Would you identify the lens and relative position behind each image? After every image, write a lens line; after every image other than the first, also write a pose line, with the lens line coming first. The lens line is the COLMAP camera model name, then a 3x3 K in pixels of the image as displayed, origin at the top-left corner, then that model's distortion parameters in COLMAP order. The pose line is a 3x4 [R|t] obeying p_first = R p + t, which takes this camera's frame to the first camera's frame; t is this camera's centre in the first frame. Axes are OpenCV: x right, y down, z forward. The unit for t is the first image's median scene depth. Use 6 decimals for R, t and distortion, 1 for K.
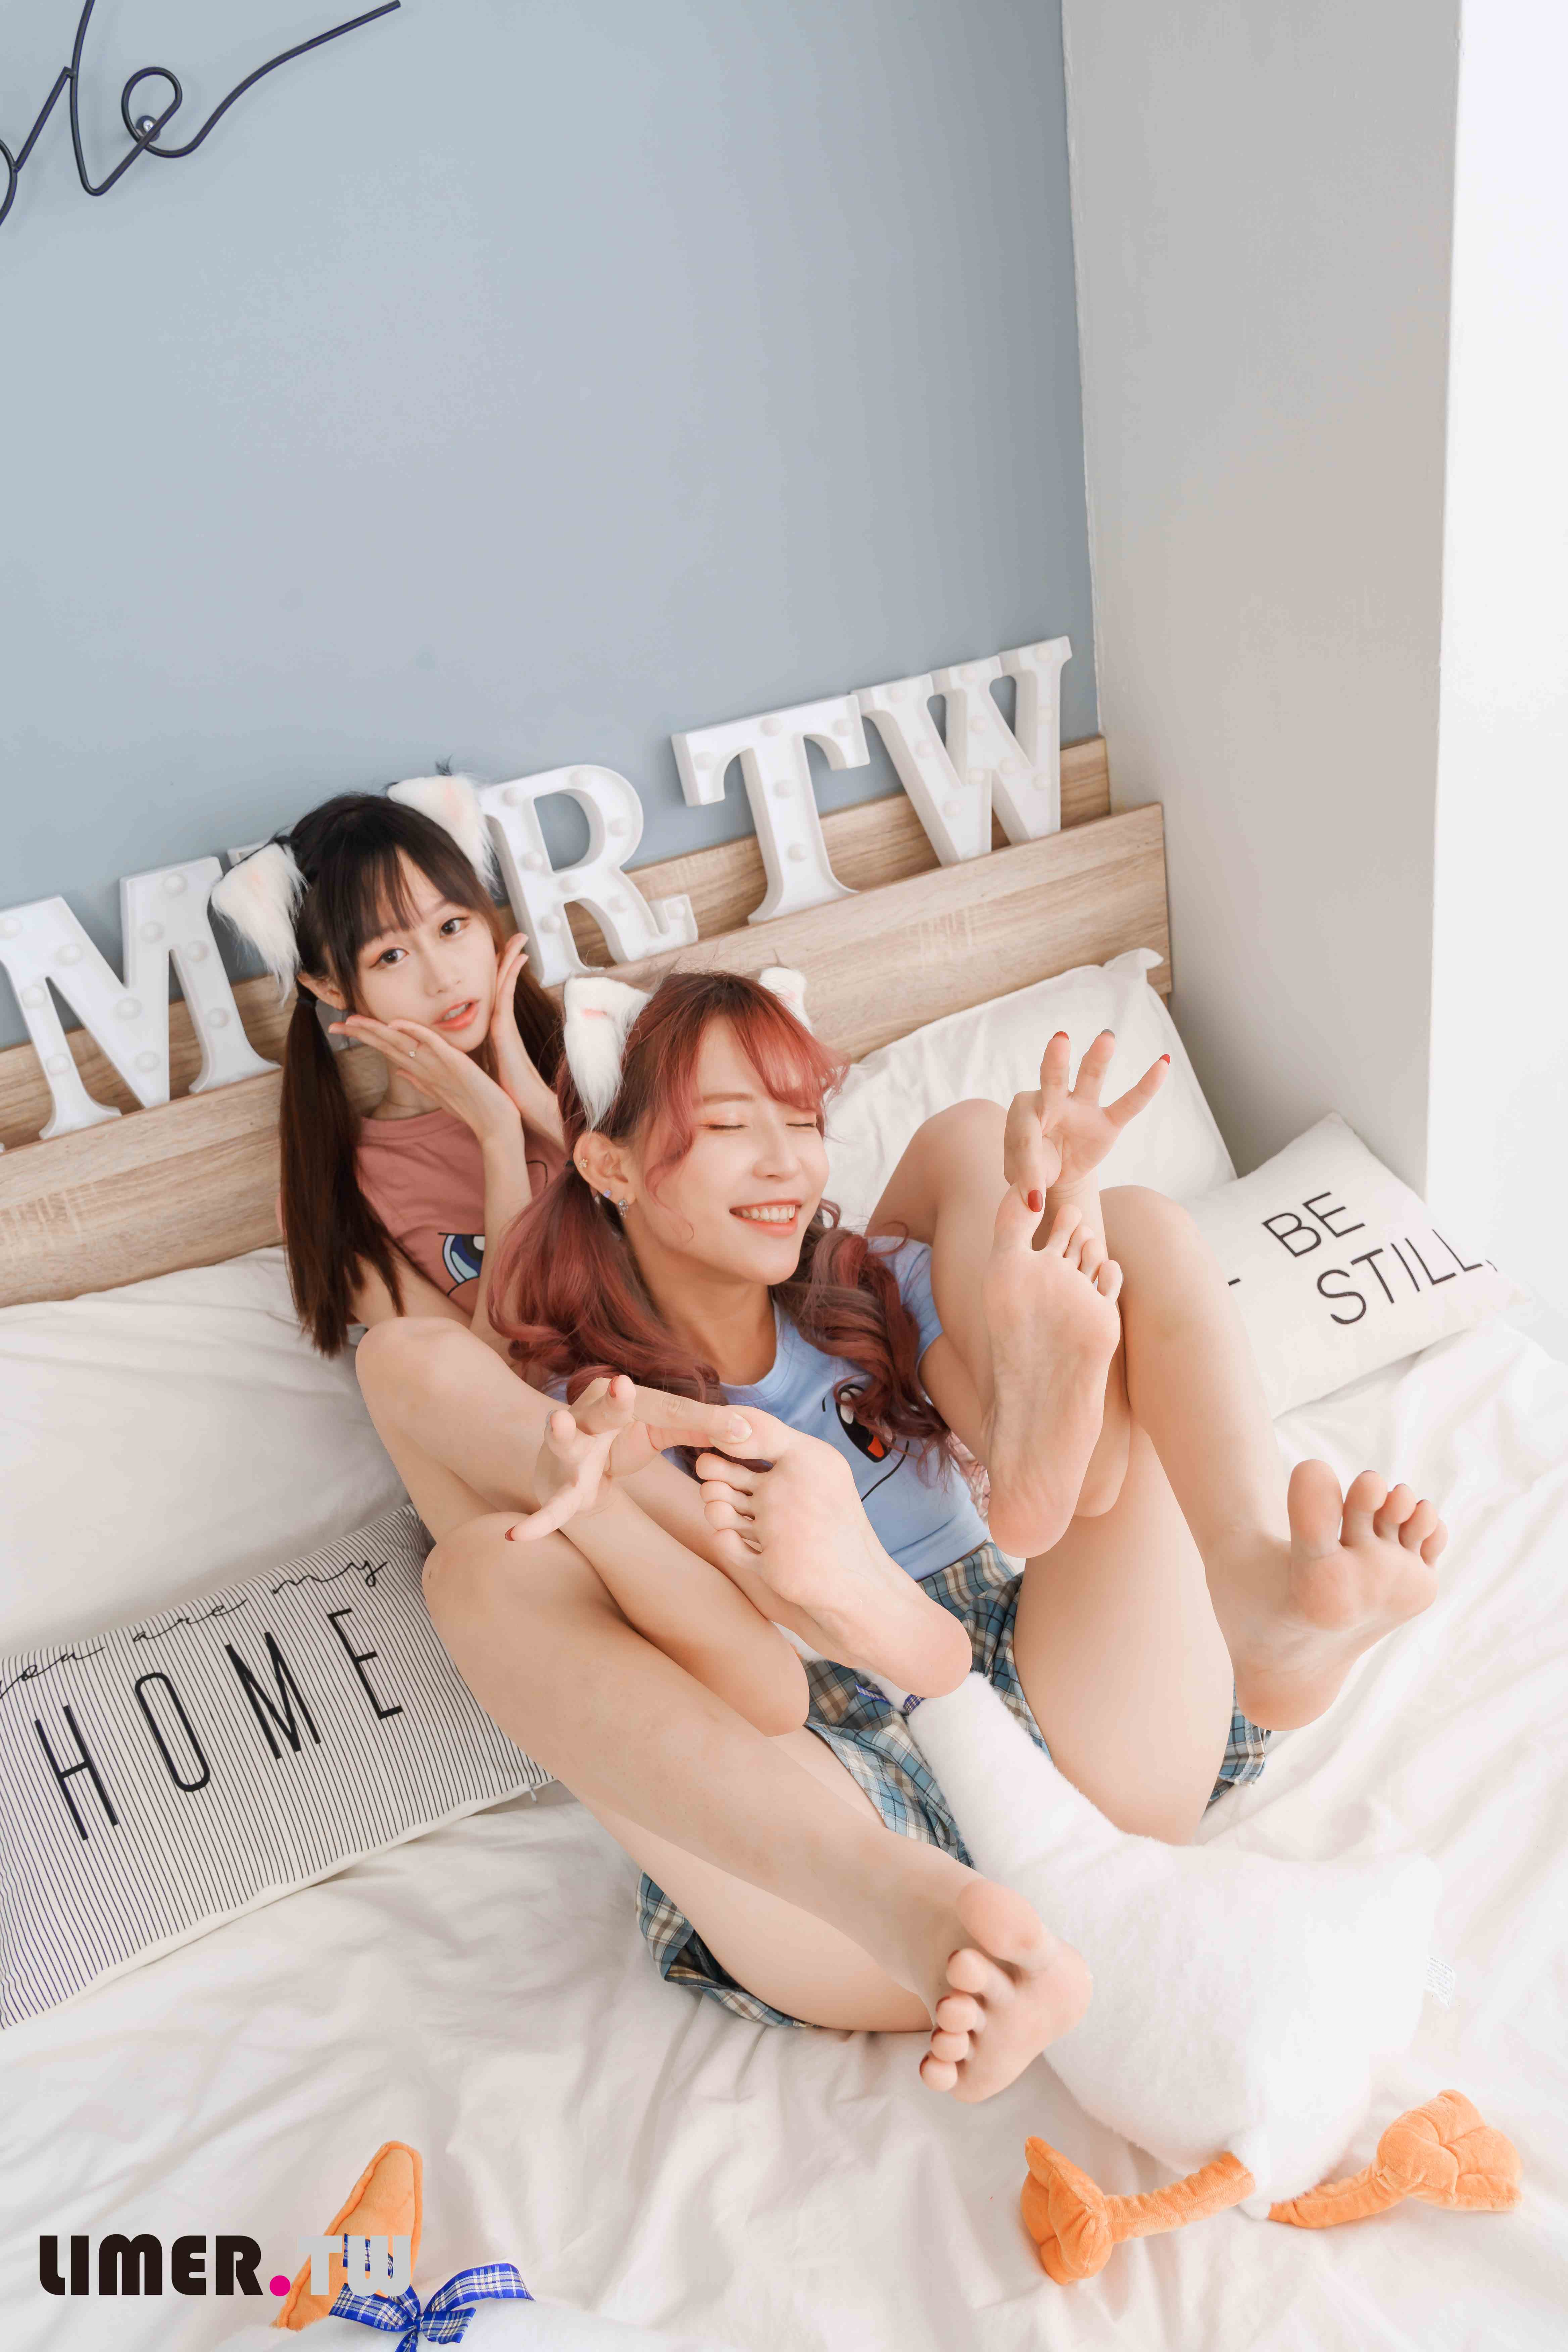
lens RADIAL K [[1954.3, 0, 859.1], [0, 1954.3, 1214.6], [0, 0, 1]] dist [0.008893, 0.006292]
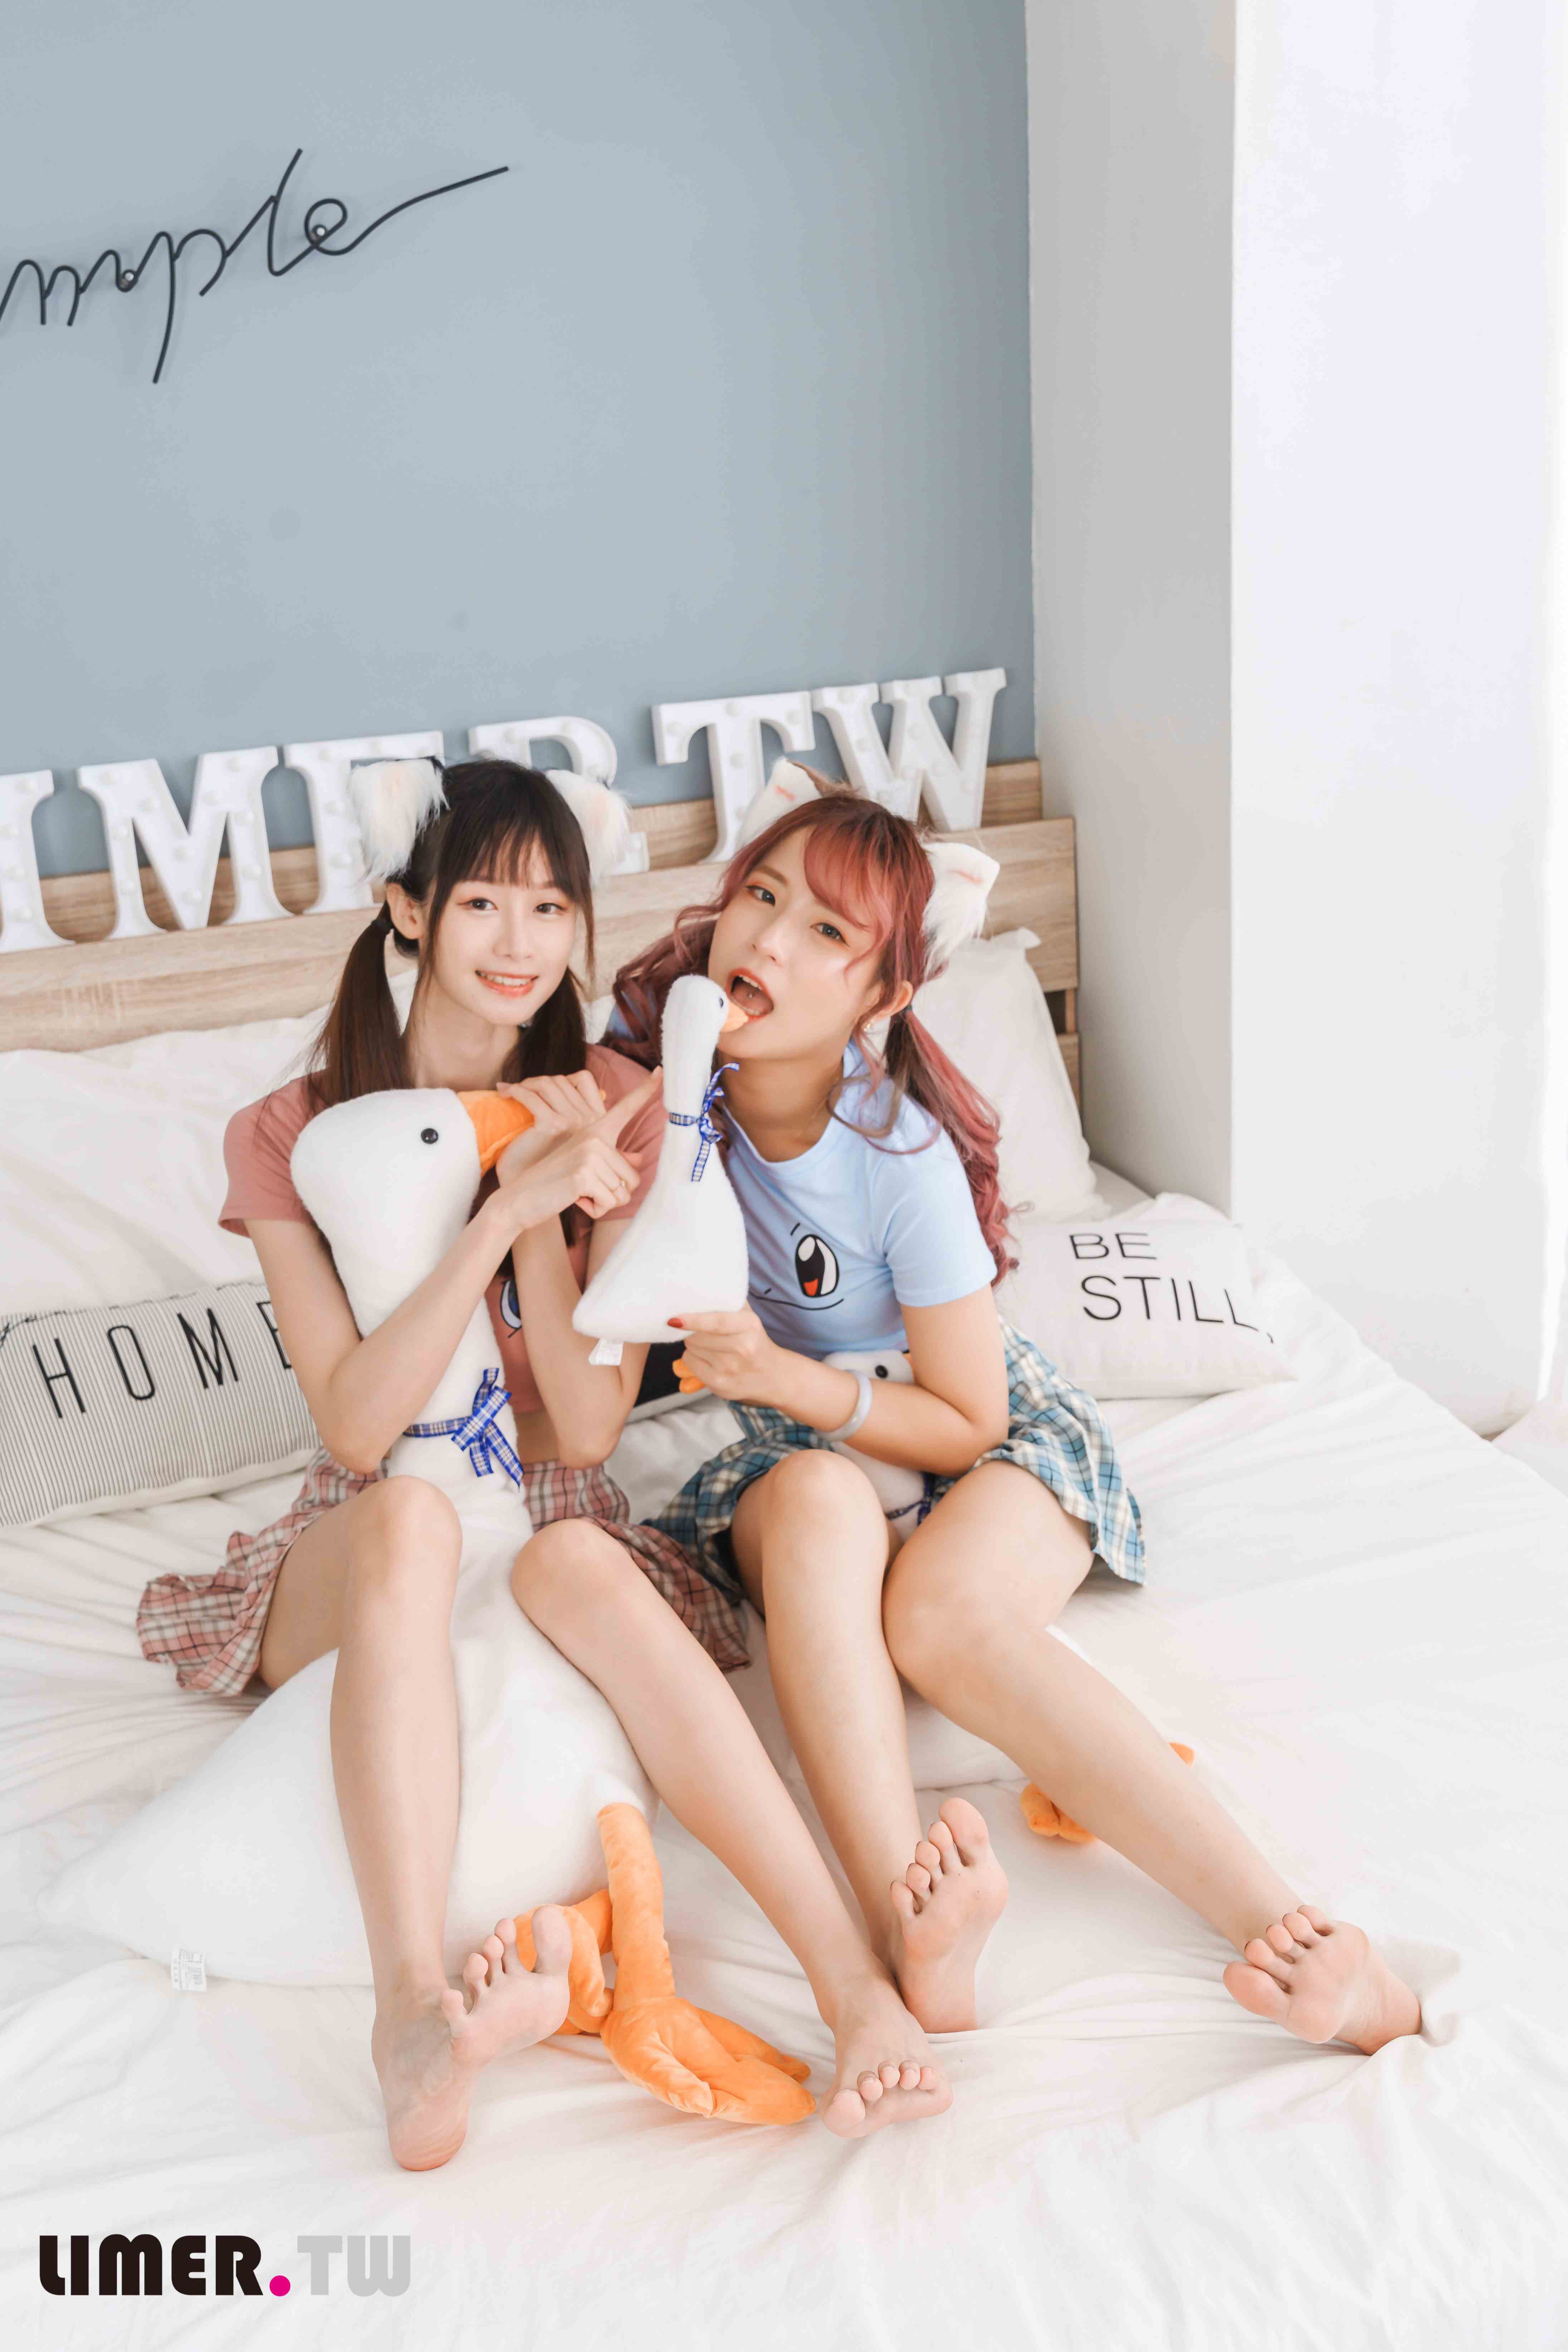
lens RADIAL K [[2848.1, 0, 834.0], [0, 2848.1, 1056.1], [0, 0, 1]] dist [0.015253, 0.030134]
pose [[0.986796, 0.125065, -0.102922, 0.229245], [-0.140763, 0.976539, -0.162965, 0.244336], [0.080126, 0.175301, 0.981249, -0.701766]]
